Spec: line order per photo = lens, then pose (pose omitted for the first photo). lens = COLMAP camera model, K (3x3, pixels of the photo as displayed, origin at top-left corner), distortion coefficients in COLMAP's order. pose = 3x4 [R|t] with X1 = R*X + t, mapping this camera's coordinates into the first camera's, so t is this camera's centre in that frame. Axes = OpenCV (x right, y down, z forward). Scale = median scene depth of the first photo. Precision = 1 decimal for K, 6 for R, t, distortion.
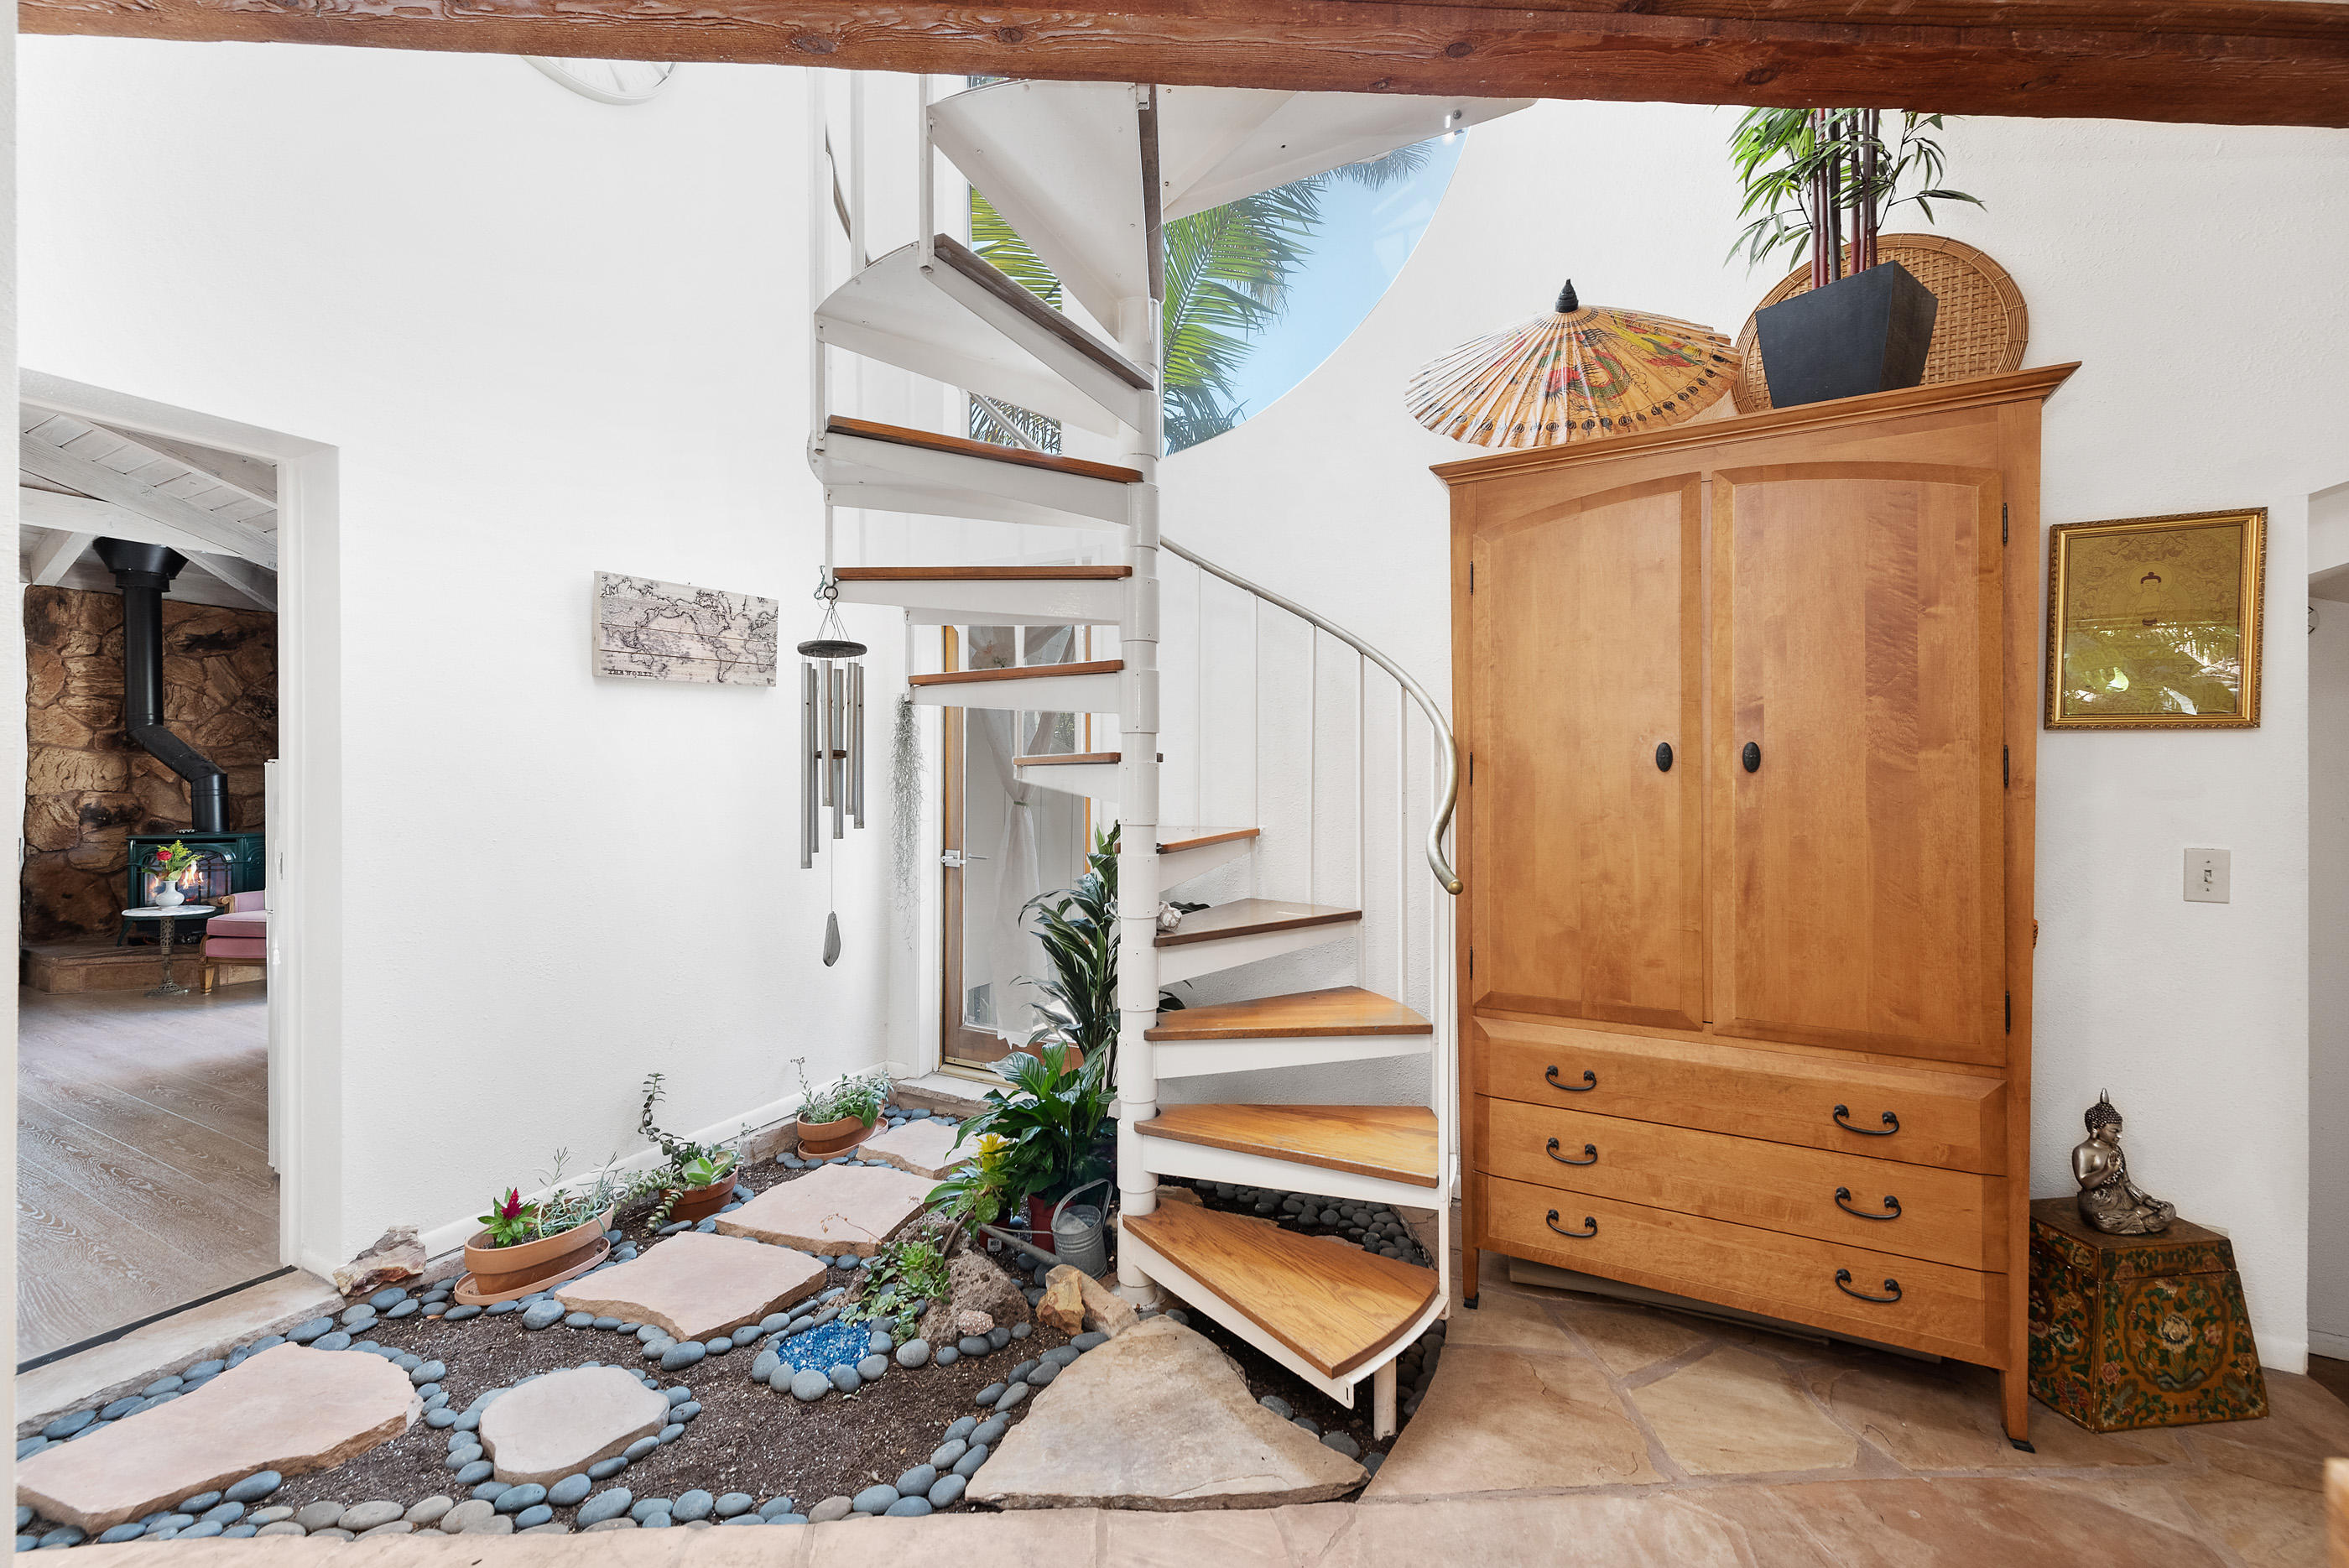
lens RADIAL K [[935.6, 0, 1177.0], [0, 935.6, 777.9], [0, 0, 1]] dist [0.010659, -0.003037]
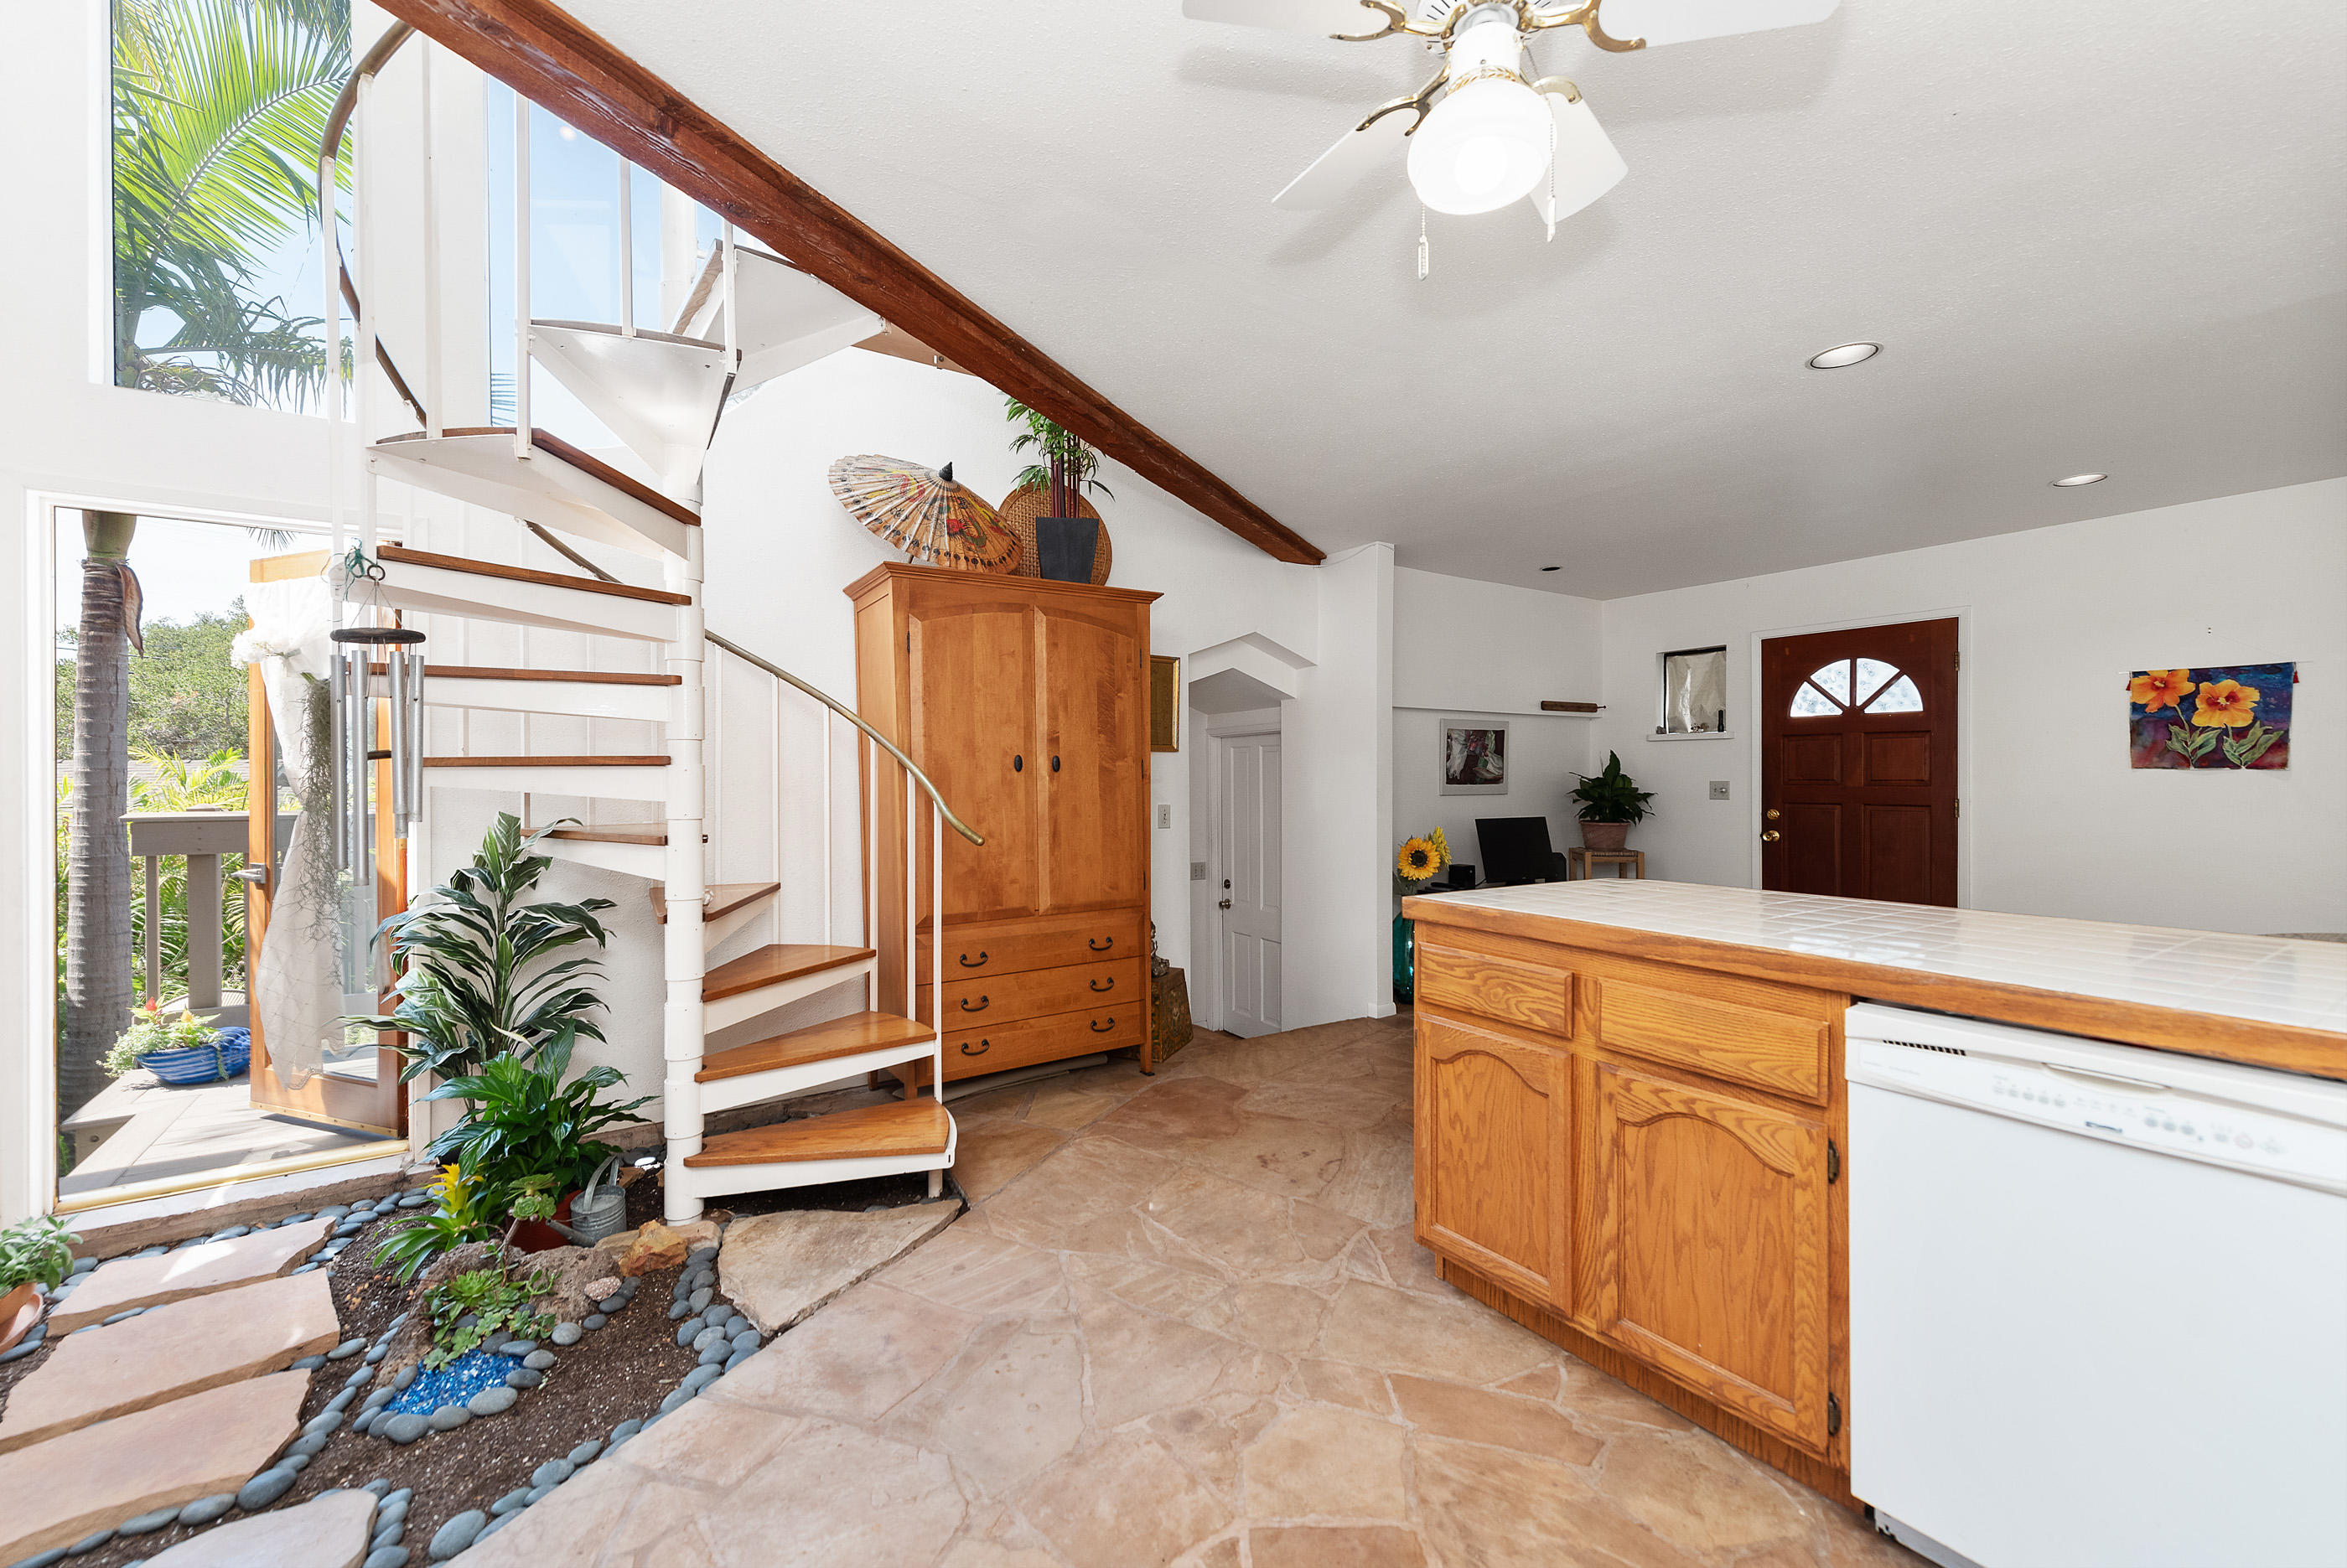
lens RADIAL K [[934.7, 0, 1158.3], [0, 934.7, 776.9], [0, 0, 1]] dist [0.010659, -0.003037]
pose [[0.488025, -0.007943, 0.872793, -0.868778], [0.008749, 0.999953, 0.004209, -0.001990], [-0.872786, 0.005582, 0.488072, -0.083358]]
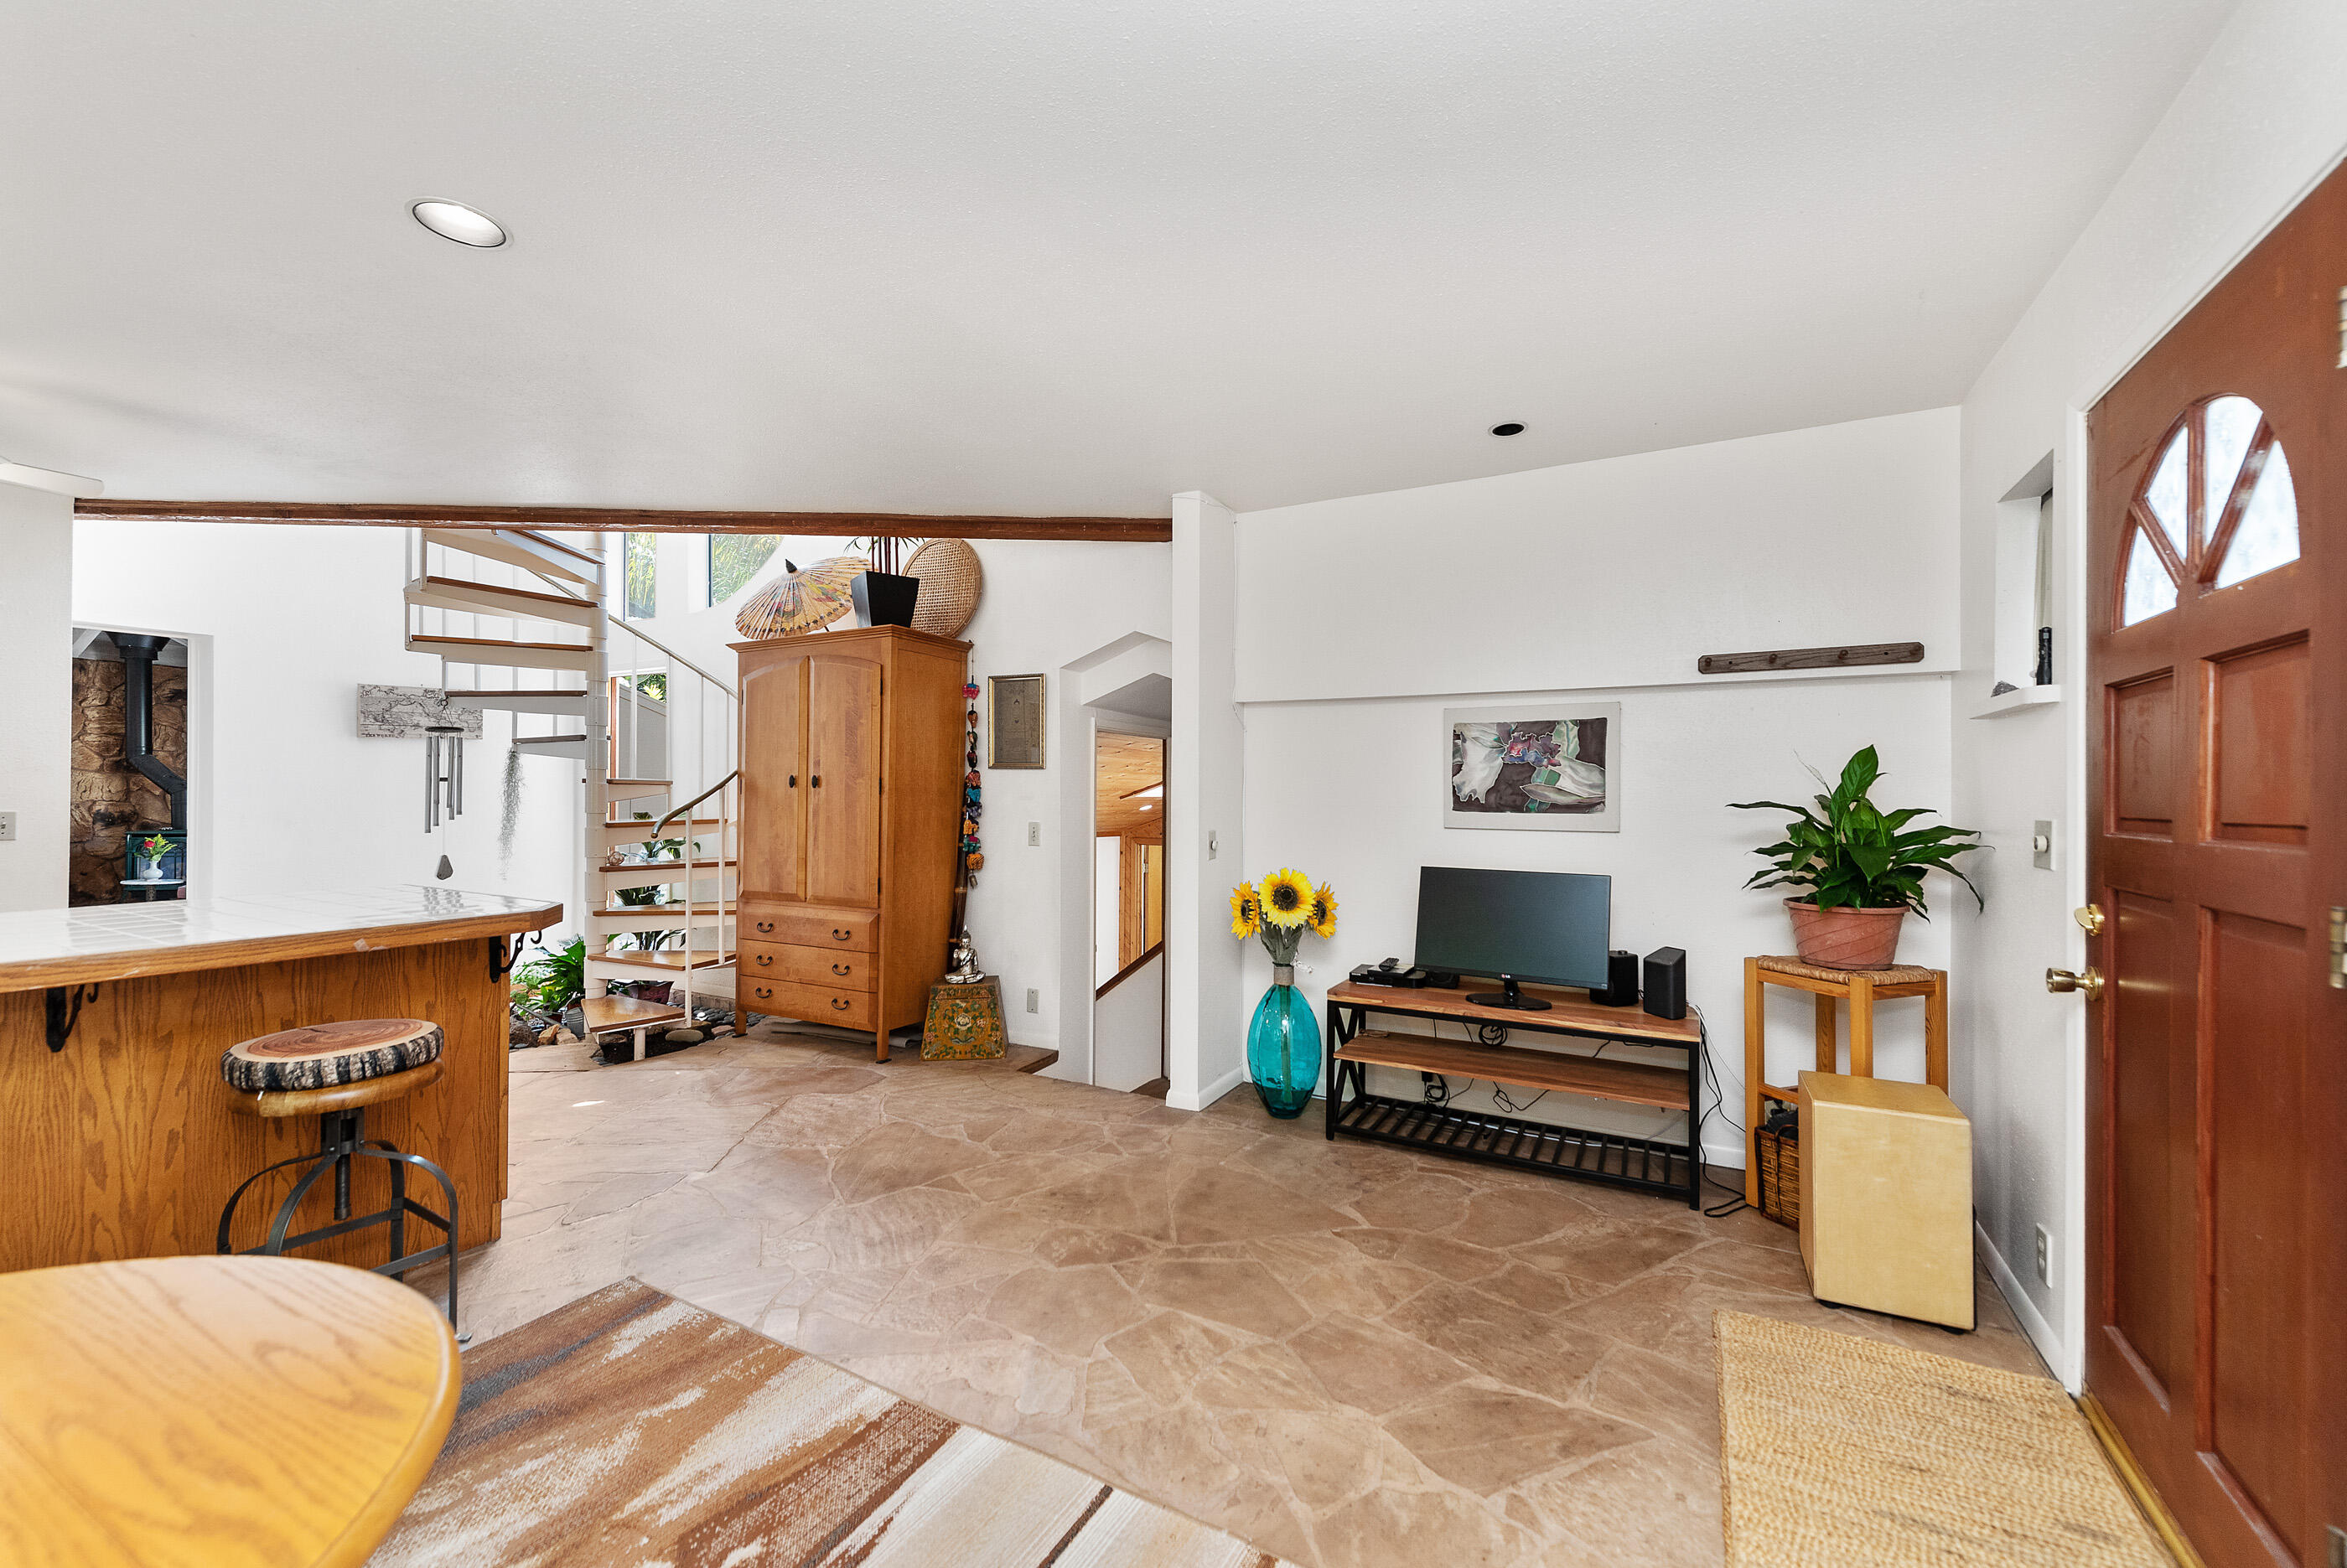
lens RADIAL K [[934.7, 0, 1173.3], [0, 934.7, 786.1], [0, 0, 1]] dist [0.010659, -0.003037]
pose [[0.999967, 0.001201, -0.007985, 1.434952], [-0.001274, 0.999958, -0.009108, 0.008751], [0.007974, 0.009118, 0.999927, -1.229486]]
